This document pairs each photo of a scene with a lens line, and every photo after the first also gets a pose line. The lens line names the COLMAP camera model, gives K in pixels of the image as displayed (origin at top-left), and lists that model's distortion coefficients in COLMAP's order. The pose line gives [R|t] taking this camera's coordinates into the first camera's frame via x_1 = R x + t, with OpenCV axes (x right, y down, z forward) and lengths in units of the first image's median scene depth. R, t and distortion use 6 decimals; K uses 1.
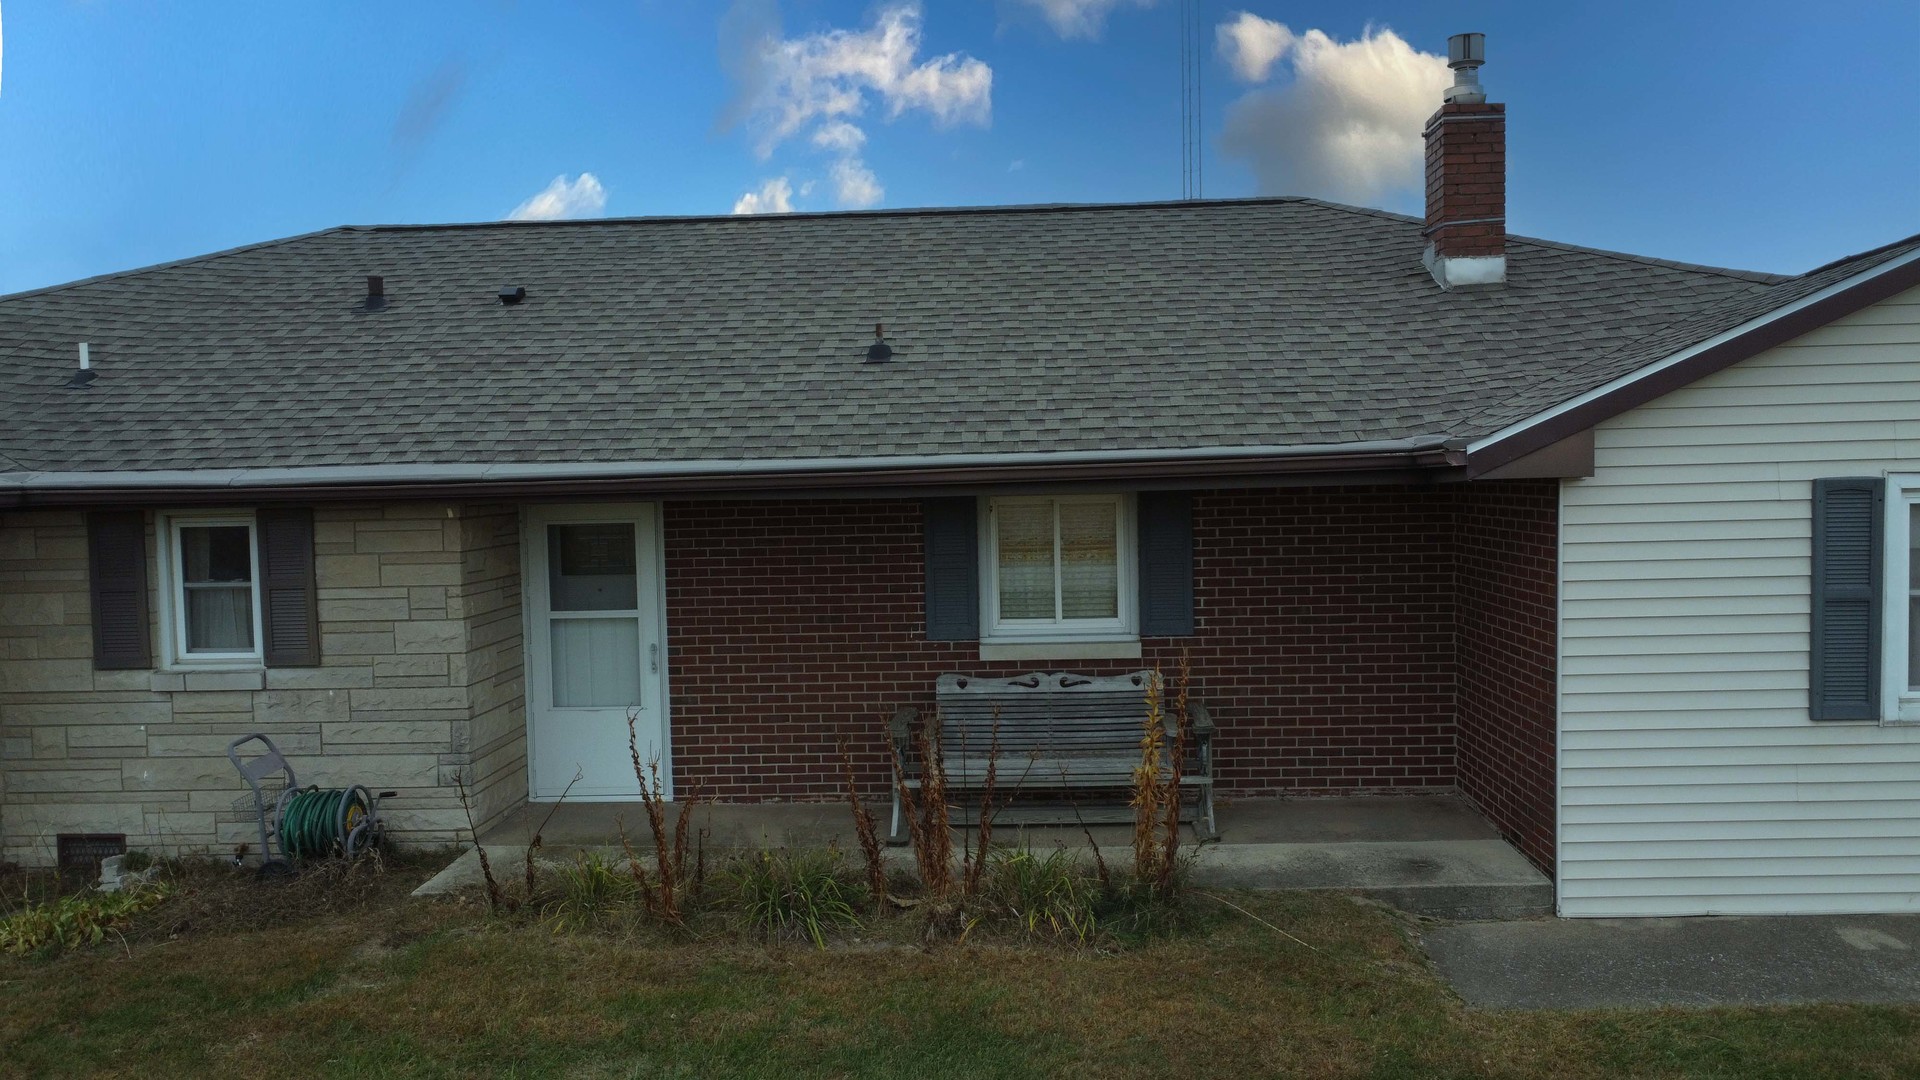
lens RADIAL K [[1424.6, 0, 960.0], [0, 1424.6, 540.0], [0, 0, 1]] dist [0.003215, -0.000849]
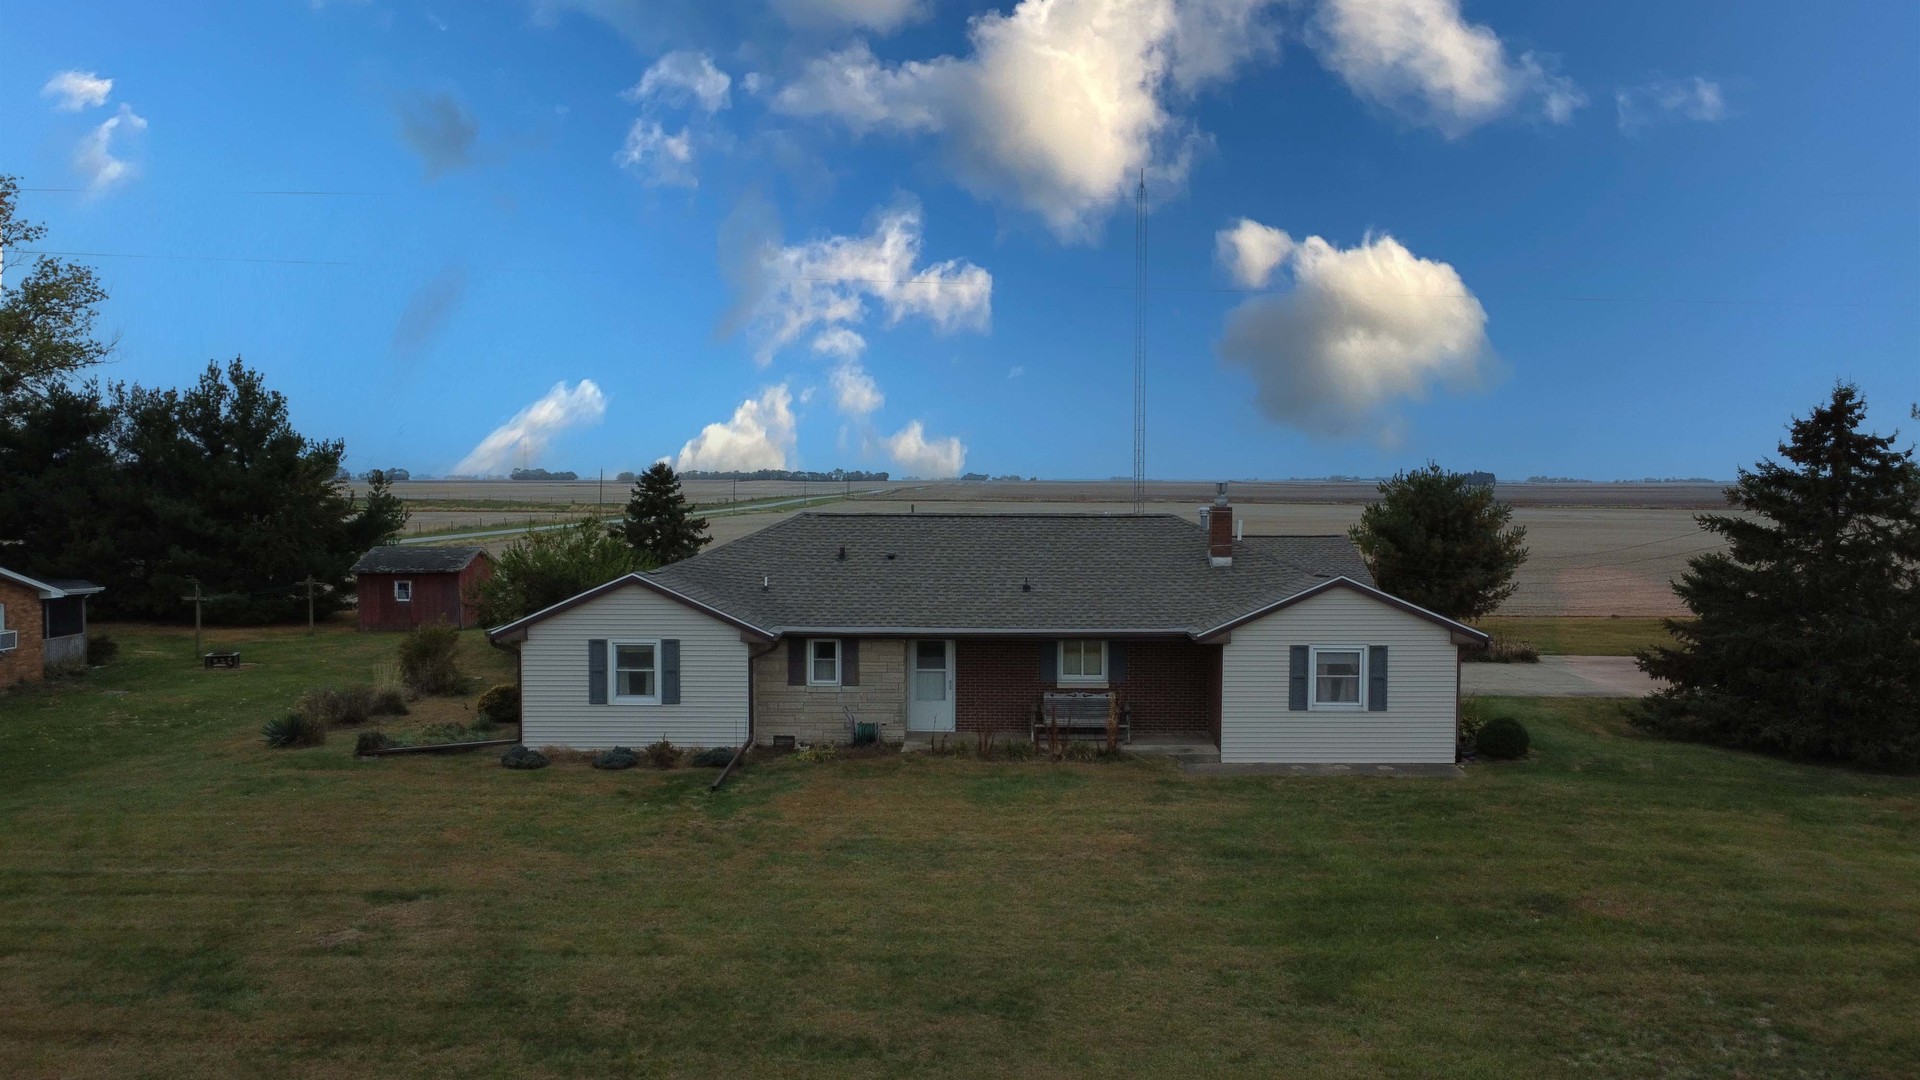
lens RADIAL K [[1424.6, 0, 960.0], [0, 1424.6, 540.0], [0, 0, 1]] dist [0.003215, -0.000849]
pose [[0.999288, 0.025043, 0.028222, -0.314320], [-0.024830, 0.999661, -0.007875, -0.223164], [-0.028410, 0.007169, 0.999571, -2.253828]]
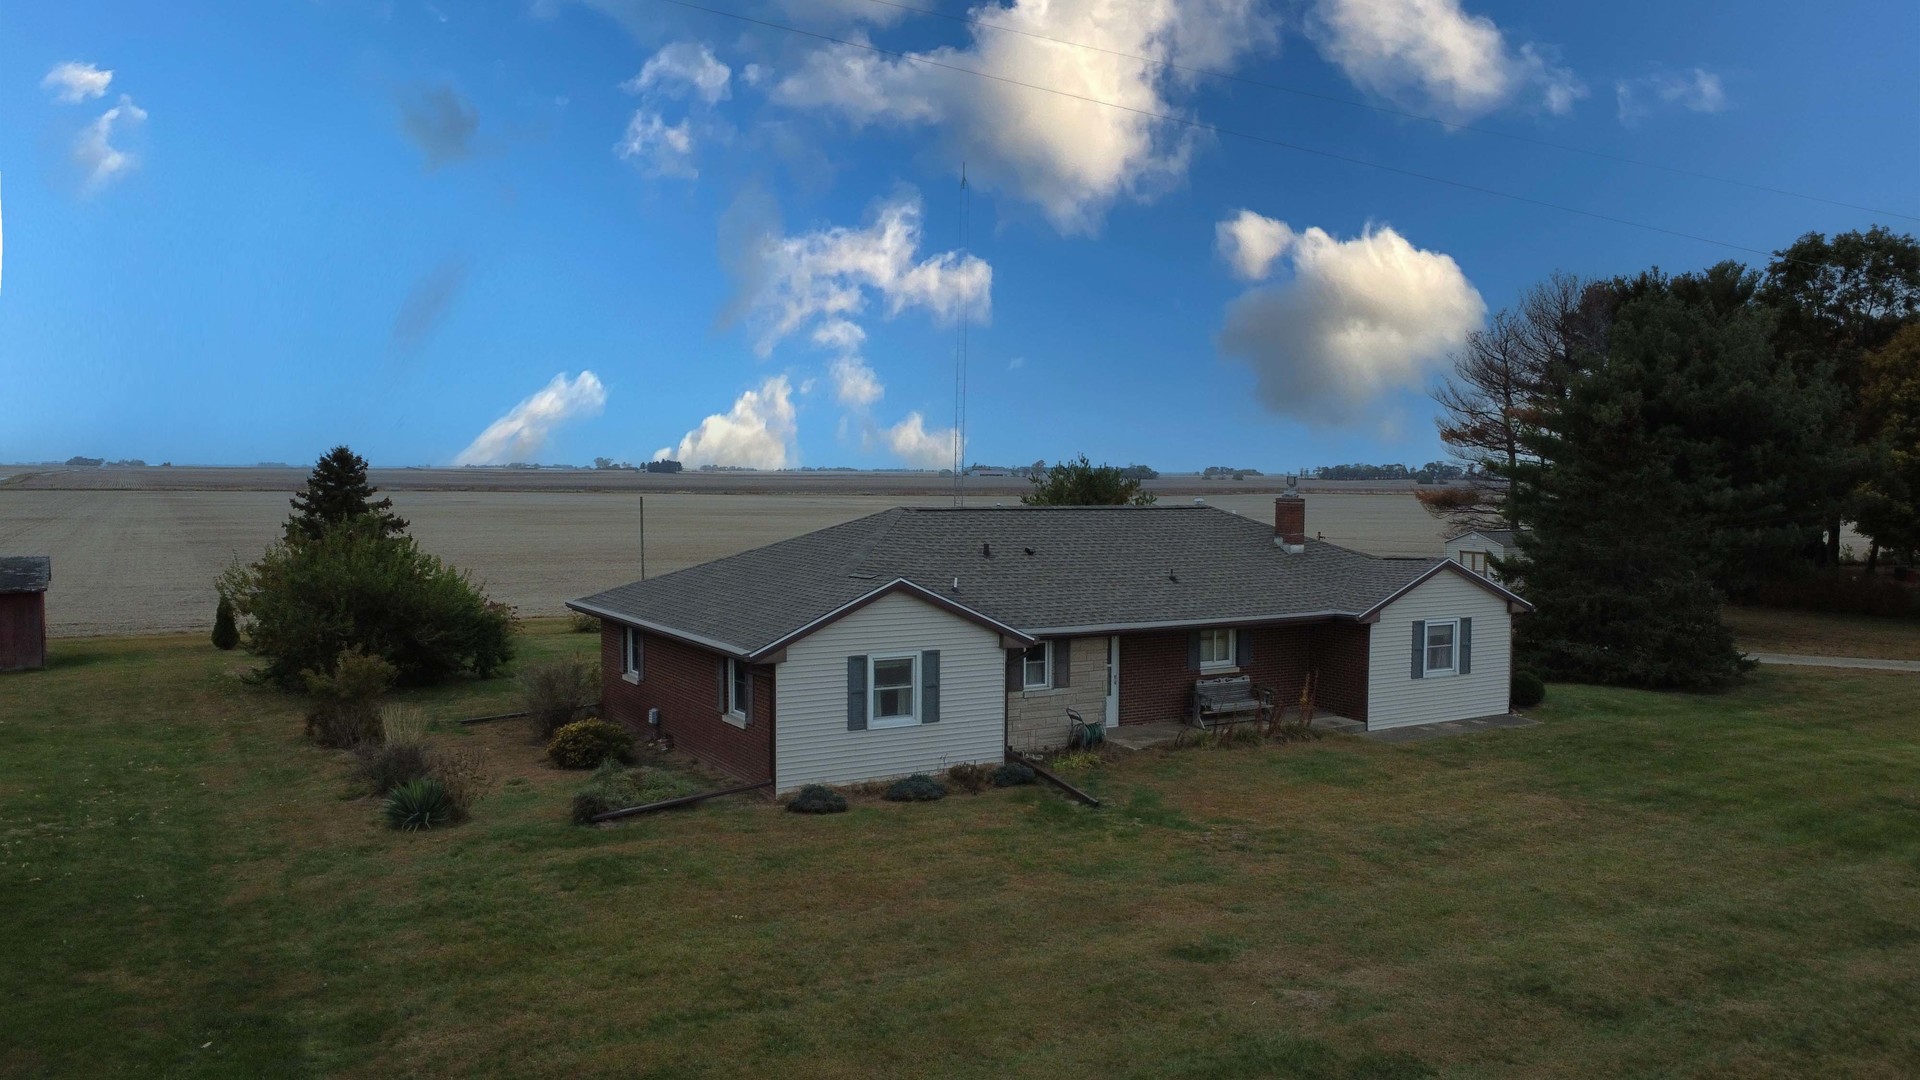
lens RADIAL K [[1424.6, 0, 960.0], [0, 1424.6, 540.0], [0, 0, 1]] dist [0.003215, -0.000849]
pose [[0.838241, 0.002780, 0.545293, -2.343944], [0.001666, 0.999969, -0.007659, -0.210211], [-0.545298, 0.007329, 0.838210, -1.492762]]
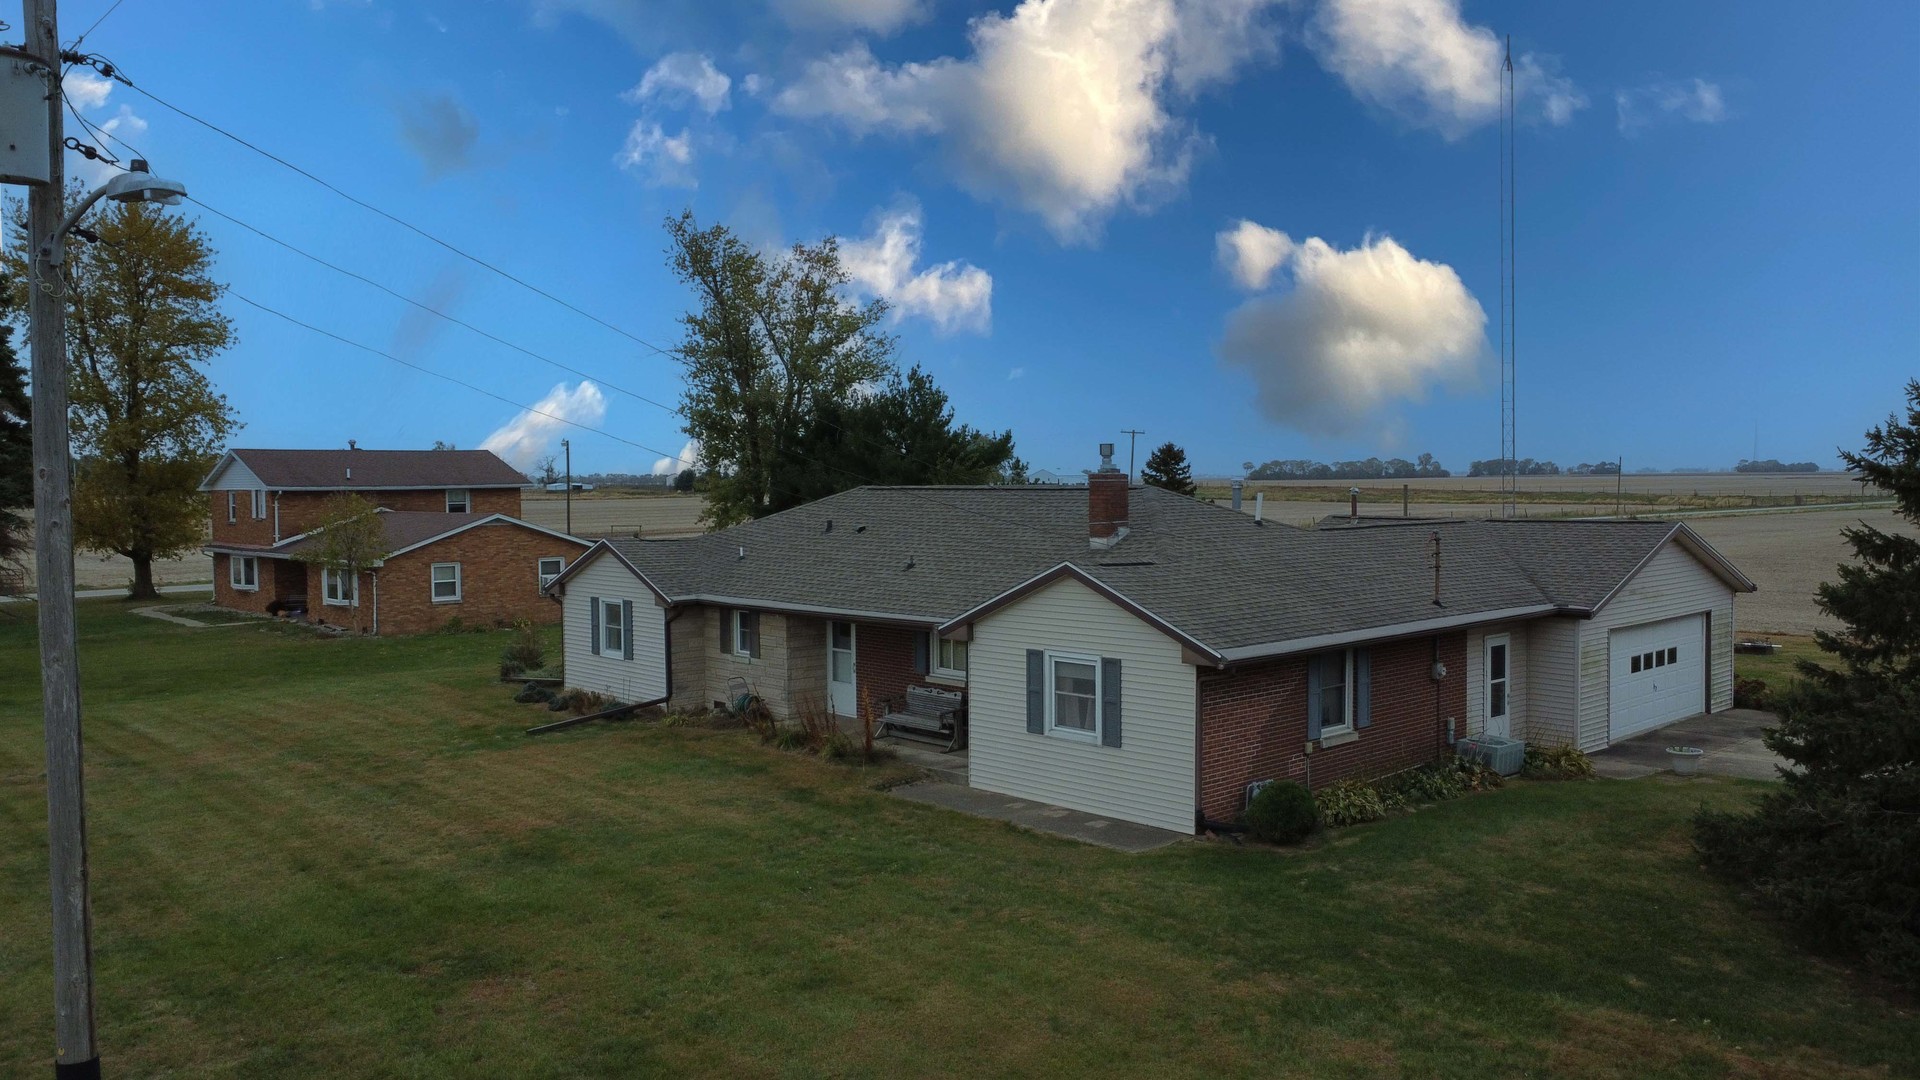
lens RADIAL K [[1424.6, 0, 960.0], [0, 1424.6, 540.0], [0, 0, 1]] dist [0.003215, -0.000849]
pose [[0.707850, 0.046526, -0.704829, 2.112276], [-0.041718, 0.998840, 0.024037, -0.273200], [0.705130, 0.012389, 0.708970, -0.961563]]
